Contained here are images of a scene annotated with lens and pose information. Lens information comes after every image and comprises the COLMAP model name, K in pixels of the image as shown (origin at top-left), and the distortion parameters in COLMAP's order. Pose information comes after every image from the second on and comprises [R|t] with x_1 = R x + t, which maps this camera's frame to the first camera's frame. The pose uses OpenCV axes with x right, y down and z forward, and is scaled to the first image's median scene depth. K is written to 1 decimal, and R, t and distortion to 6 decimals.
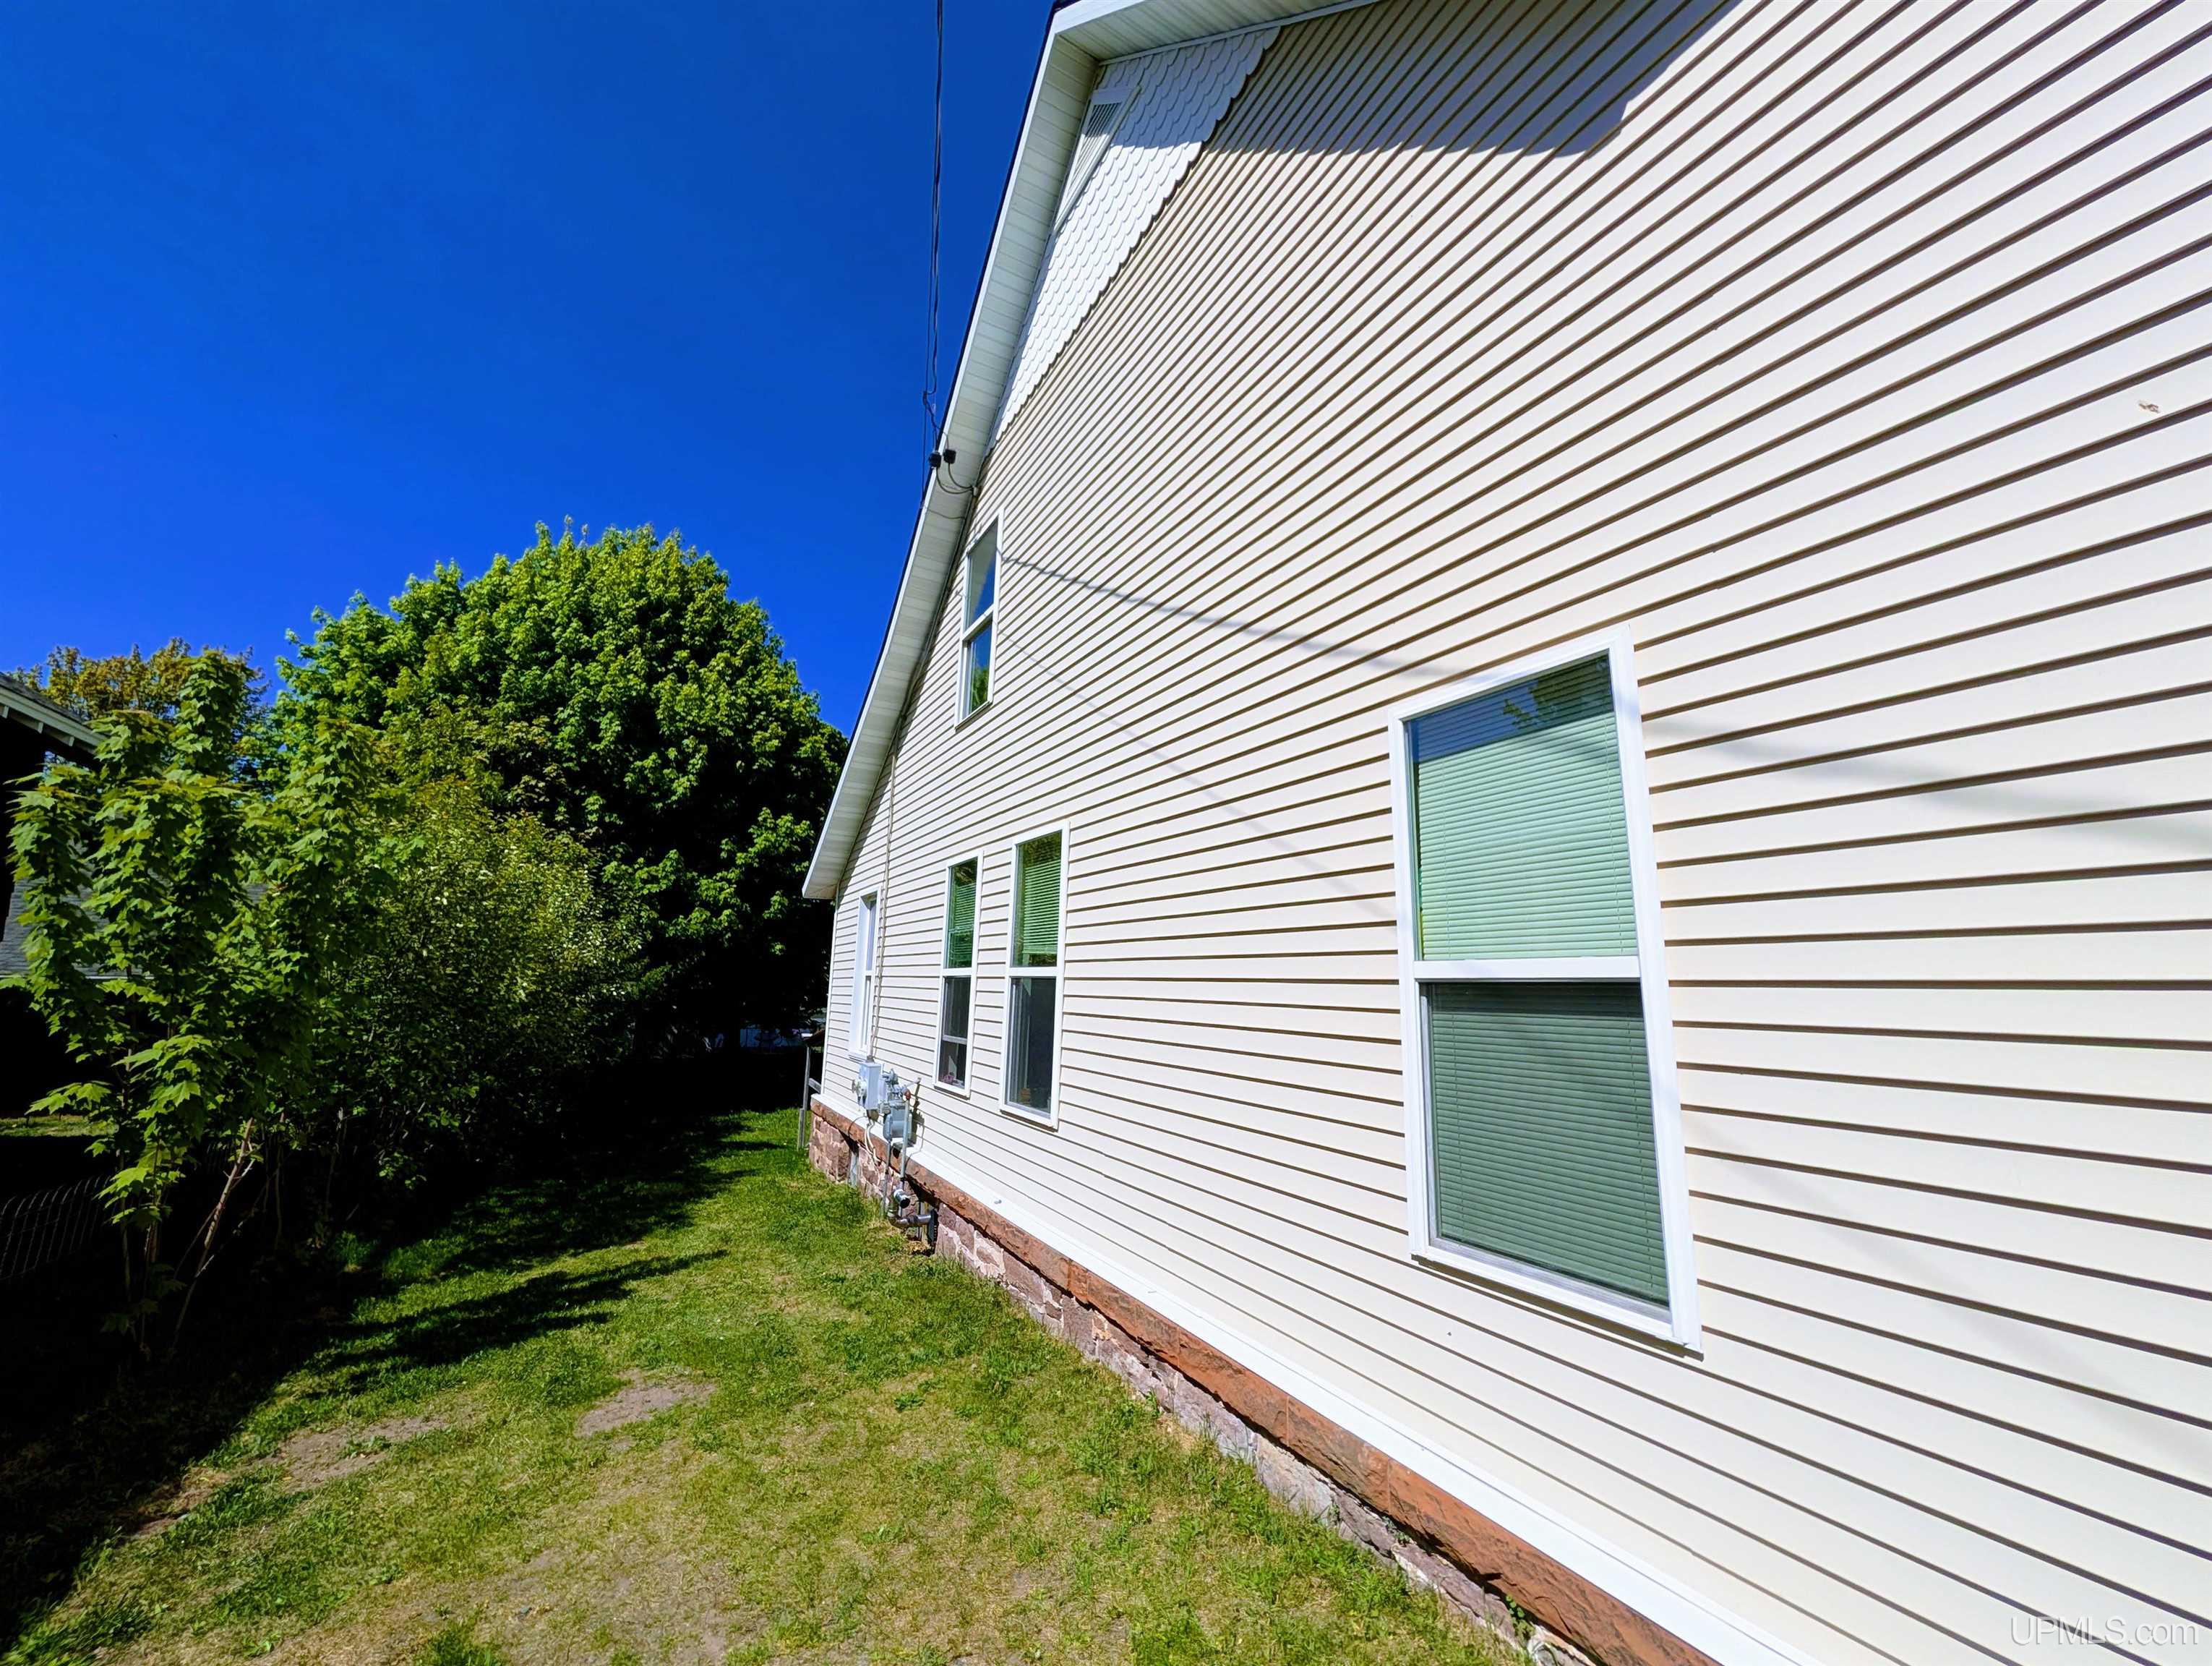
lens RADIAL K [[785.8, 0, 1106.0], [0, 785.8, 833.0], [0, 0, 1]] dist [-0.000277, 0.000007]
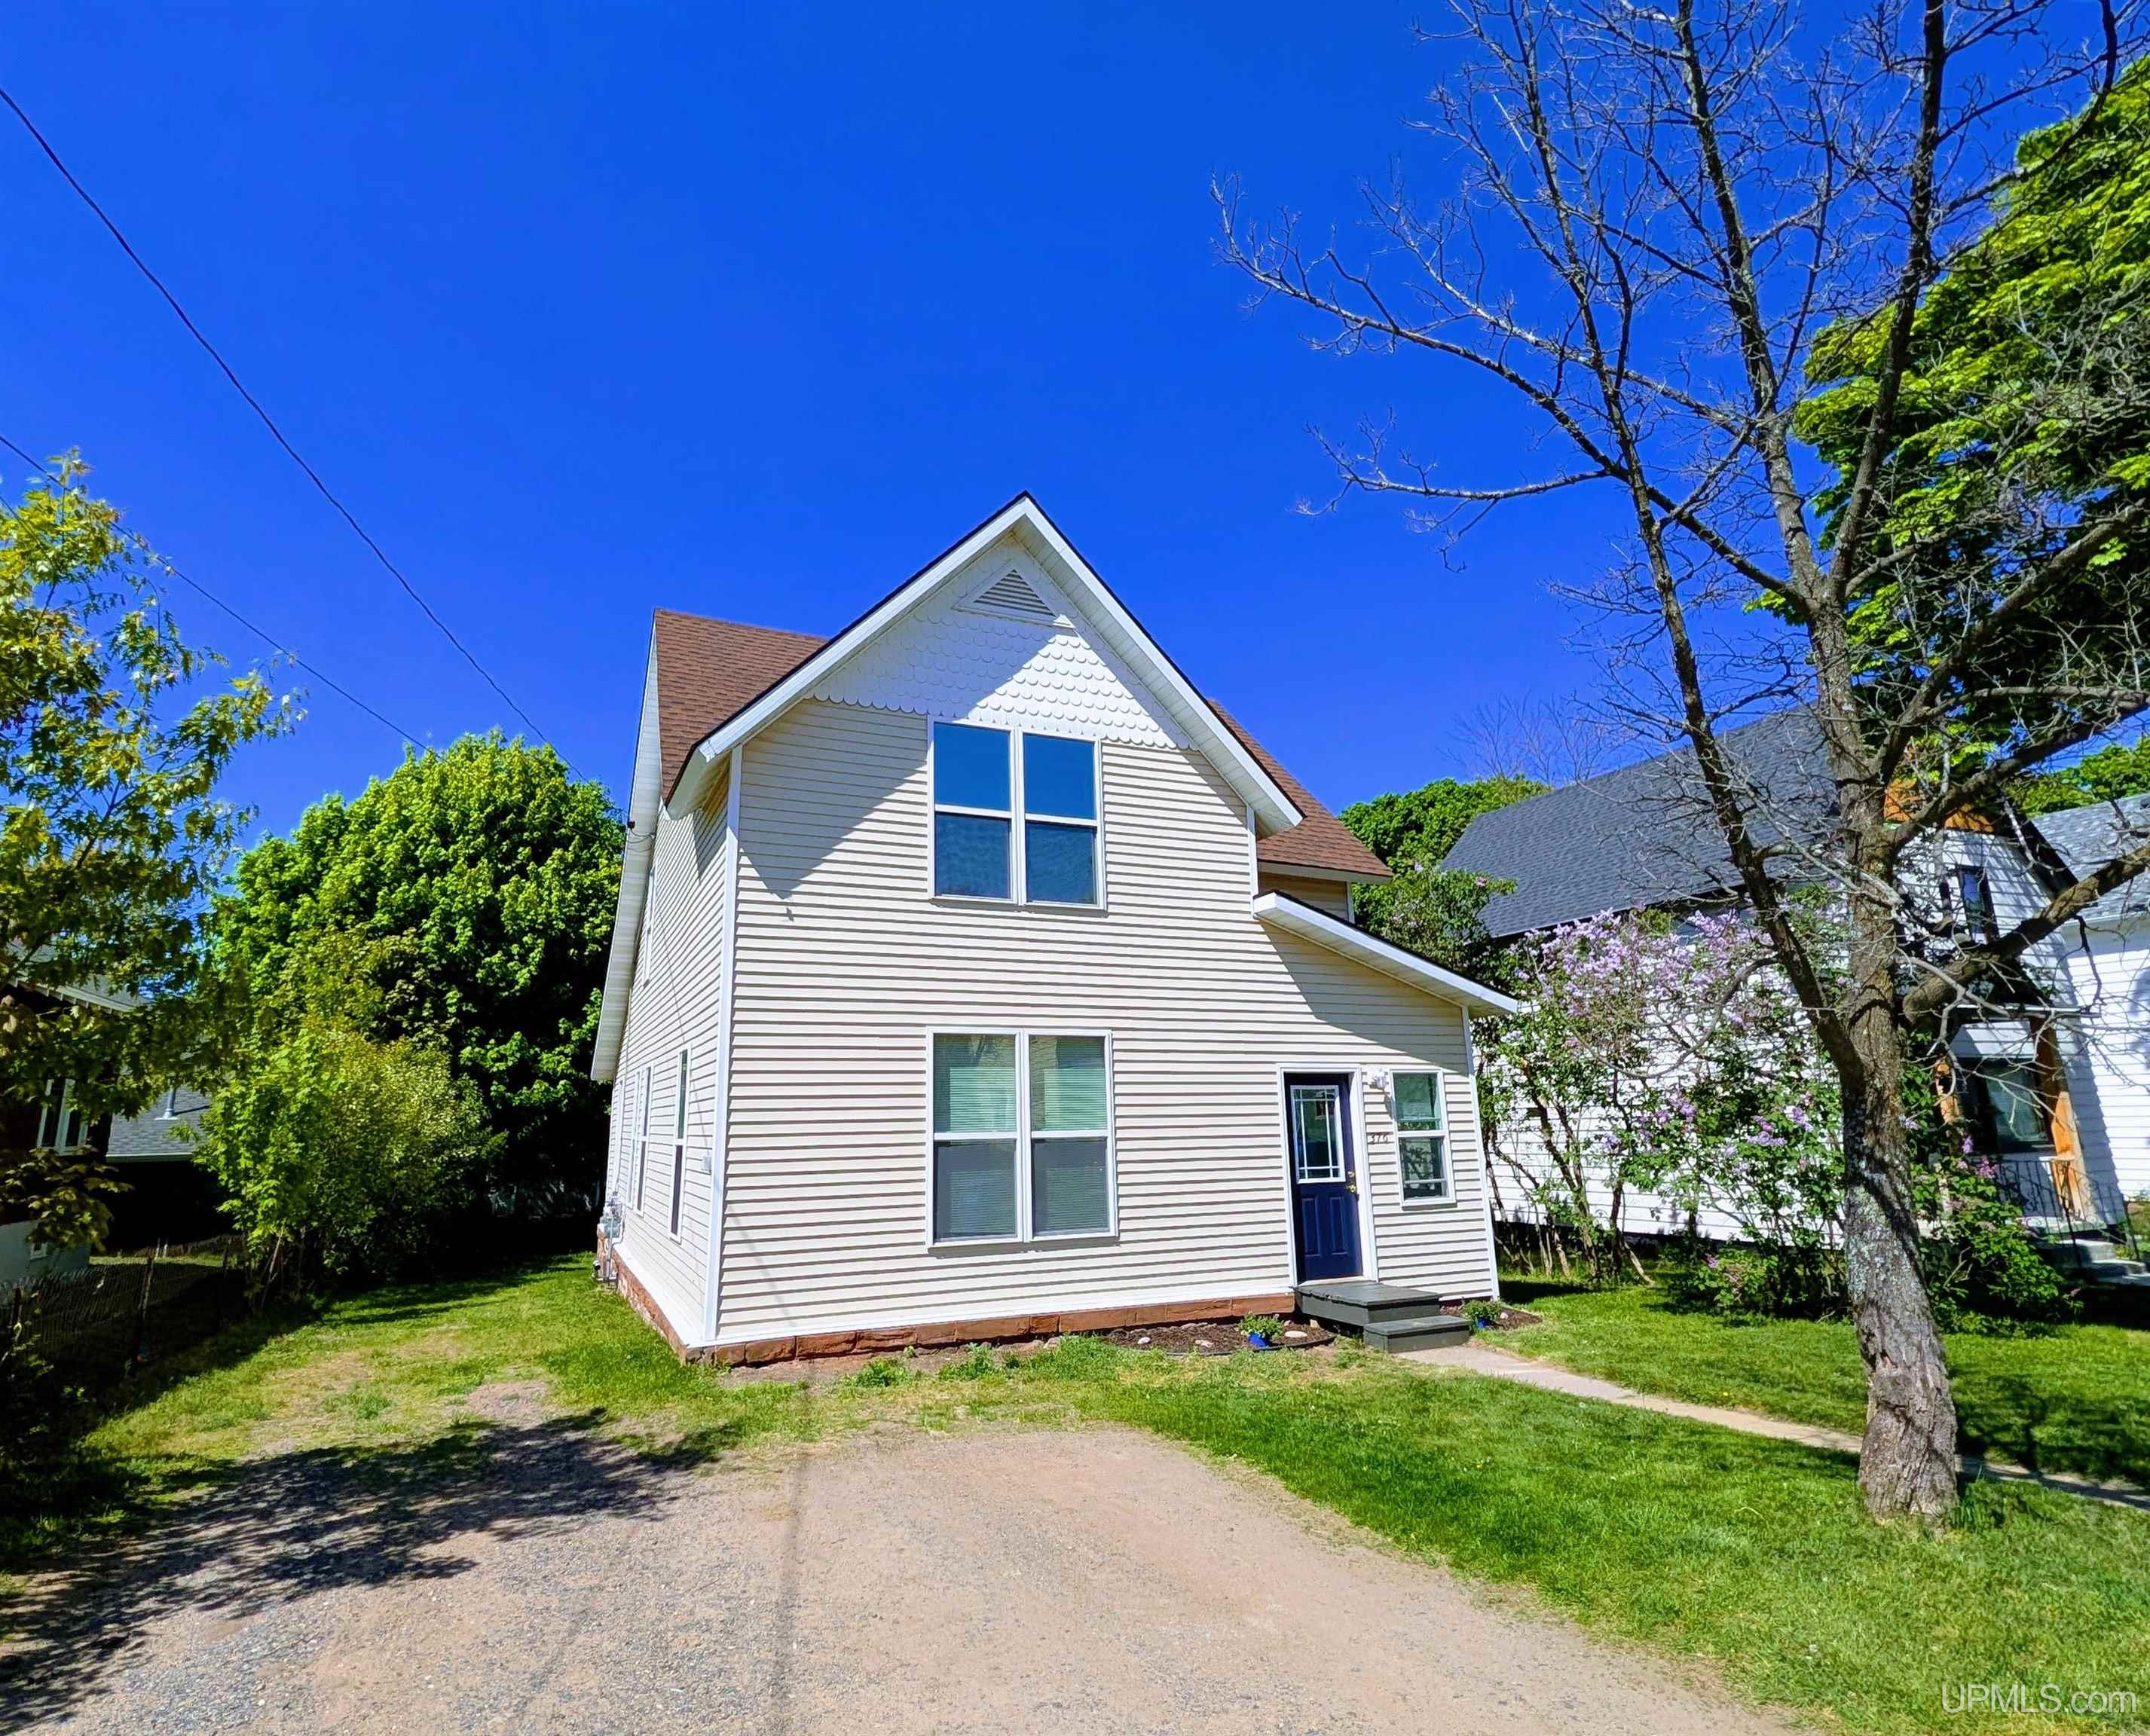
lens RADIAL K [[1154.7, 0, 1075.0], [0, 1154.7, 868.0], [0, 0, 1]] dist [-0.000647, 0.024858]
pose [[0.991866, -0.054122, -0.115203, 0.500028], [0.051359, 0.998320, -0.026820, -0.135122], [0.116461, 0.020685, 0.992980, -0.643755]]
